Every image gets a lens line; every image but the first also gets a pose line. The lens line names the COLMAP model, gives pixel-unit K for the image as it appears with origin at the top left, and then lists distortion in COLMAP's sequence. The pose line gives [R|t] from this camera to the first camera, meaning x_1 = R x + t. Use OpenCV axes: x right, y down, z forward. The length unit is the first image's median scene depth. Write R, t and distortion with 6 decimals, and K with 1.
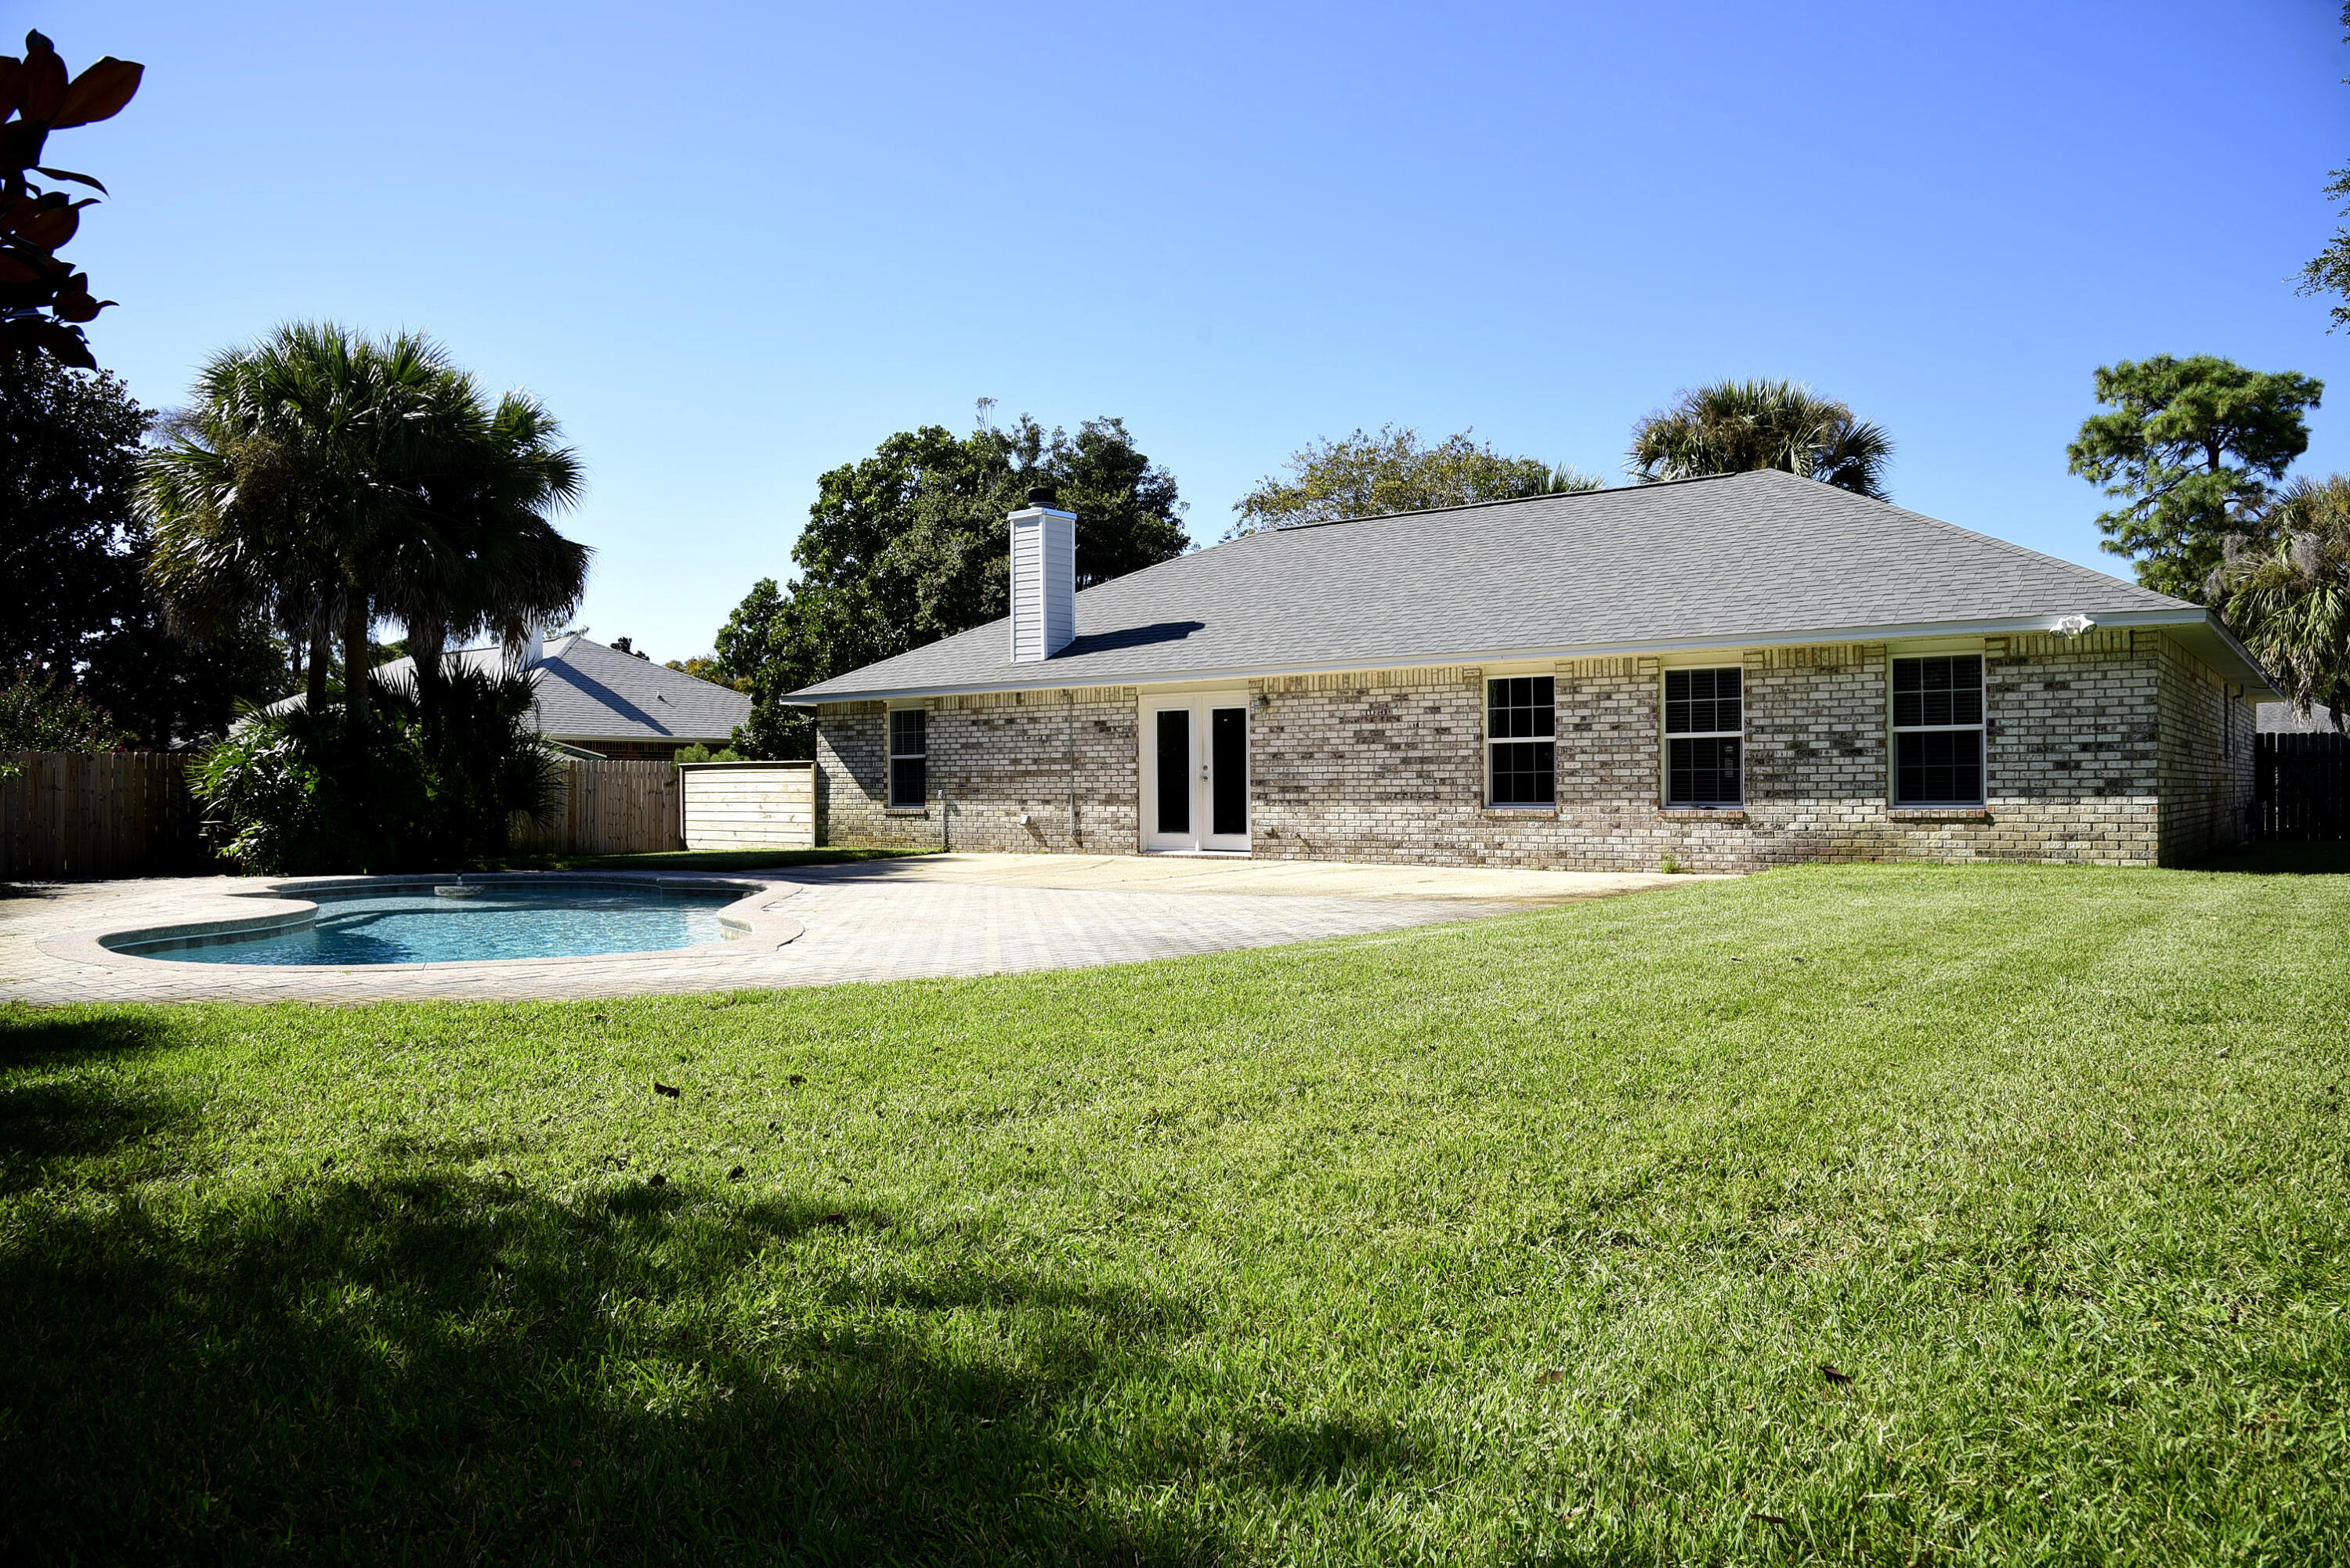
lens RADIAL K [[1596.7, 0, 1175.8], [0, 1596.7, 800.3], [0, 0, 1]] dist [-0.107611, 0.055092]
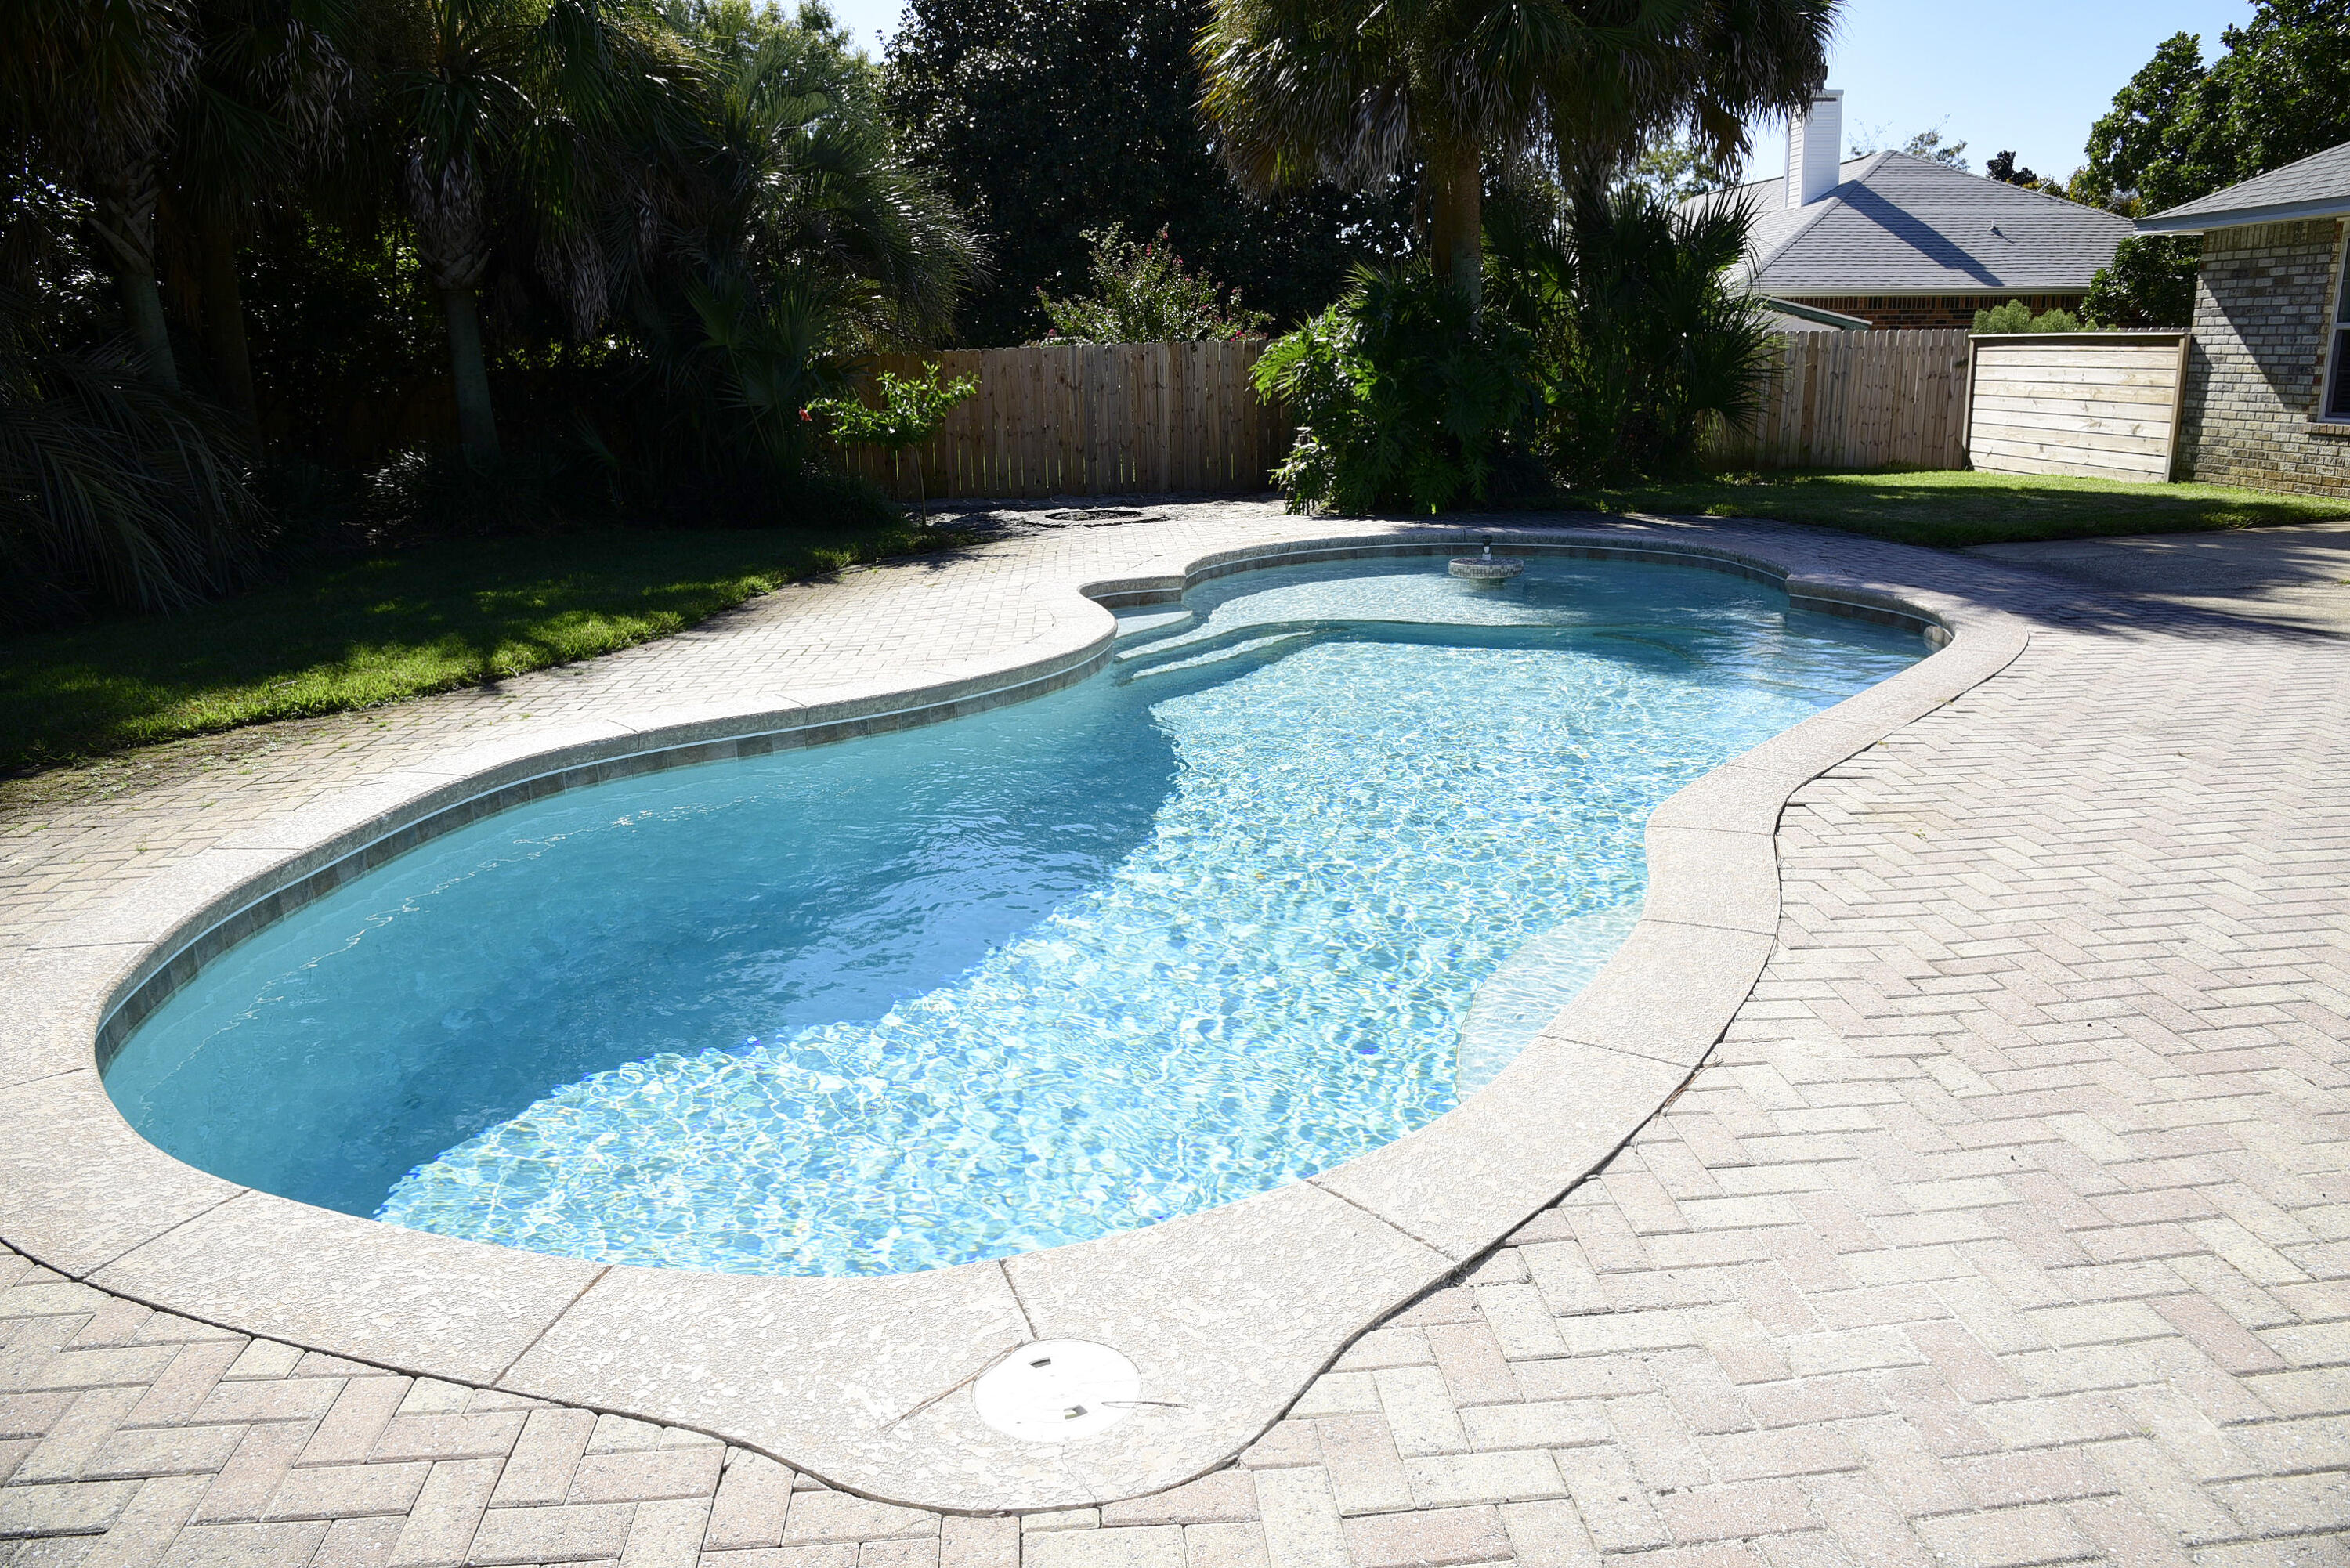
lens RADIAL K [[1596.7, 0, 1164.1], [0, 1596.7, 797.6], [0, 0, 1]] dist [-0.107611, 0.055092]
pose [[0.669828, 0.184226, -0.719299, -0.041715], [0.024134, 0.962818, 0.269070, -0.020351], [0.742124, -0.197590, 0.640477, 0.318500]]
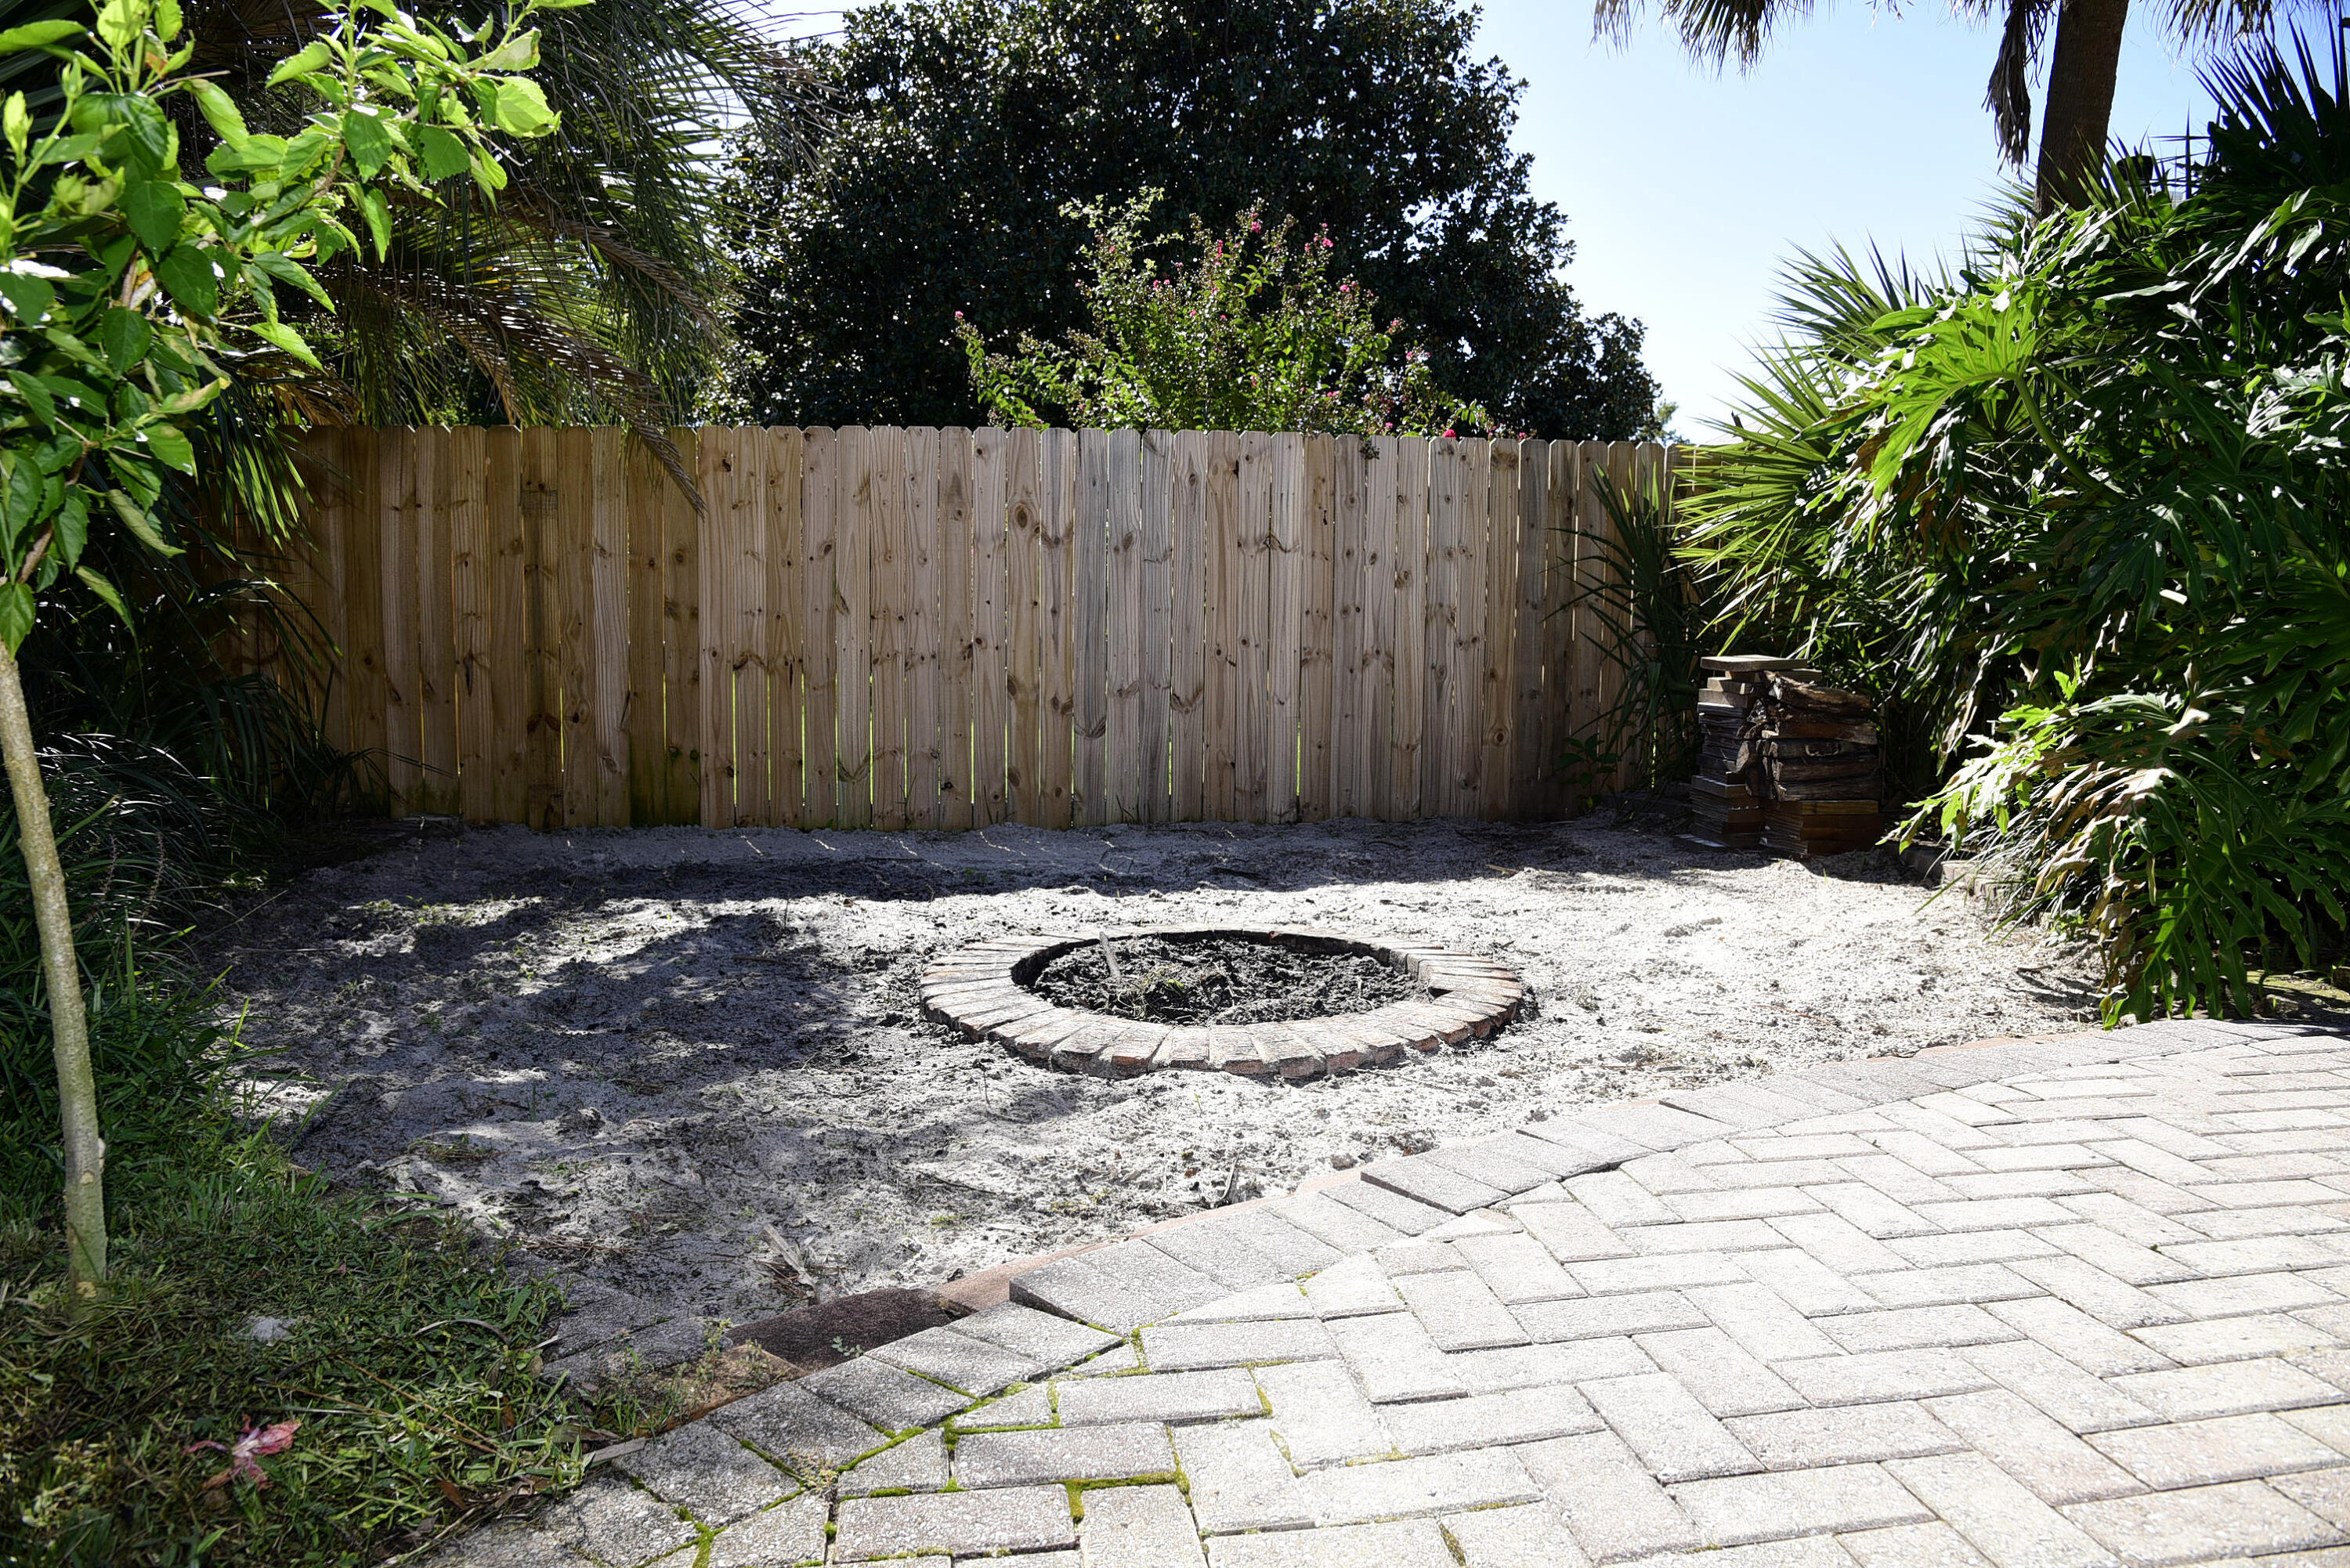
lens RADIAL K [[1596.7, 0, 1172.7], [0, 1596.7, 785.1], [0, 0, 1]] dist [-0.107611, 0.055092]
pose [[0.729477, 0.072063, -0.680198, -0.420329], [-0.004769, 0.994946, 0.100294, 0.007247], [0.683988, -0.069918, 0.726134, 0.601384]]
